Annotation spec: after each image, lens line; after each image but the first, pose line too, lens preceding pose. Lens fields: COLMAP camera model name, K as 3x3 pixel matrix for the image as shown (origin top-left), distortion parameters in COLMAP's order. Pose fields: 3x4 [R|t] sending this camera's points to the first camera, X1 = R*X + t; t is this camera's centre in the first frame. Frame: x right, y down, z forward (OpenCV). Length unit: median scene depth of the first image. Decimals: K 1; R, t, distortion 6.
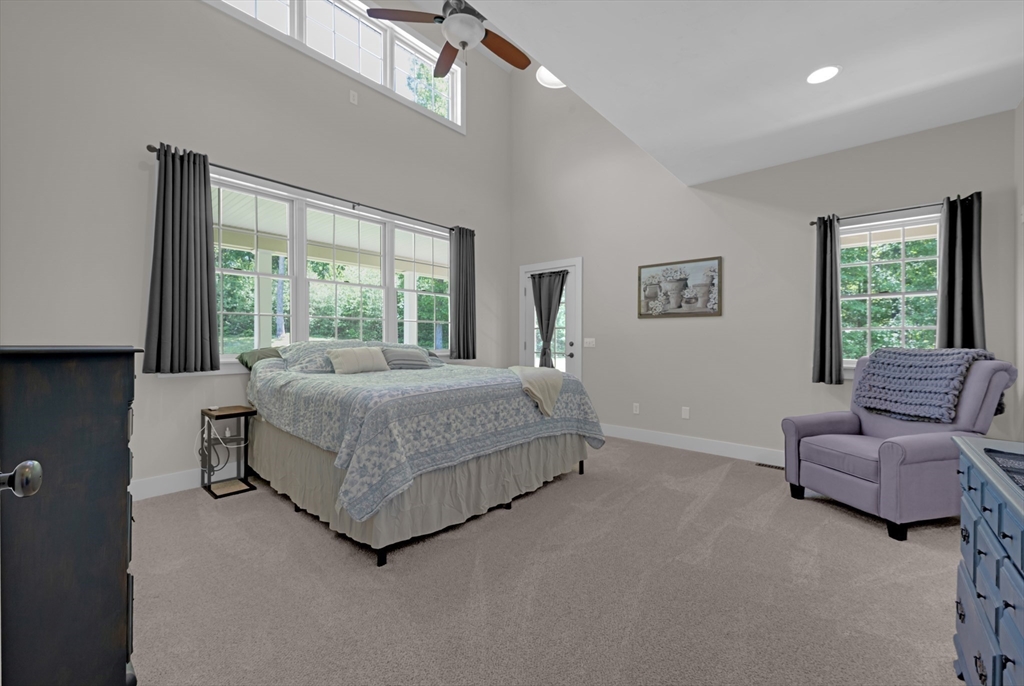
lens RADIAL K [[412.1, 0, 507.9], [0, 412.1, 340.0], [0, 0, 1]] dist [0.000339, 0.000243]
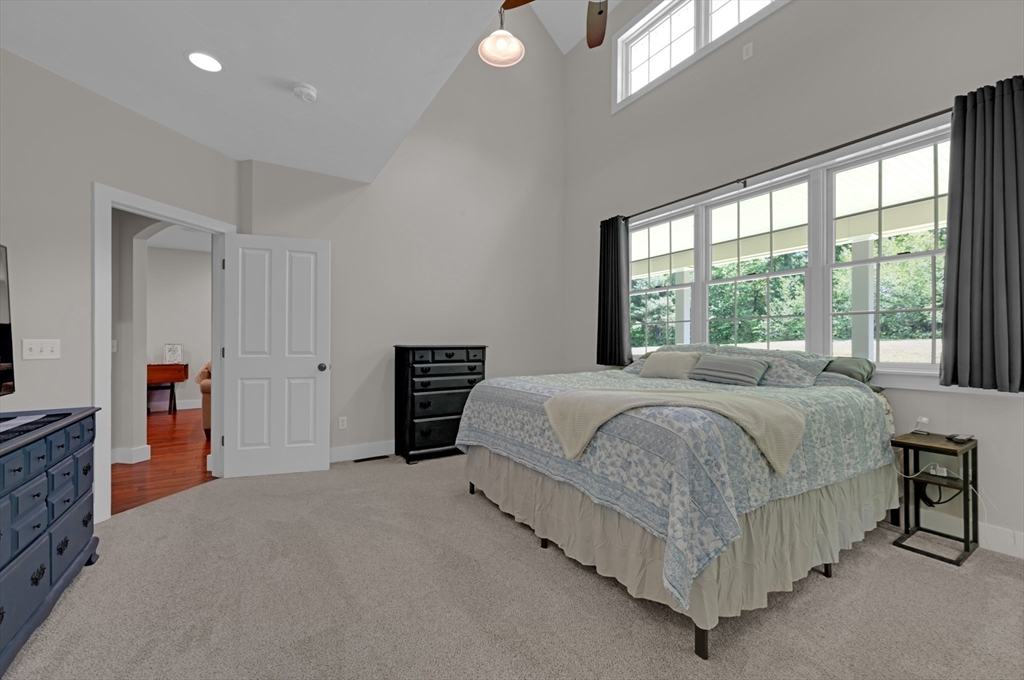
lens RADIAL K [[412.1, 0, 508.1], [0, 412.1, 341.8], [0, 0, 1]] dist [0.000339, 0.000243]
pose [[-0.293972, -0.006395, -0.955793, 0.694511], [-0.005634, 0.999972, -0.004958, -0.000271], [0.955798, 0.003928, -0.293999, 0.992319]]
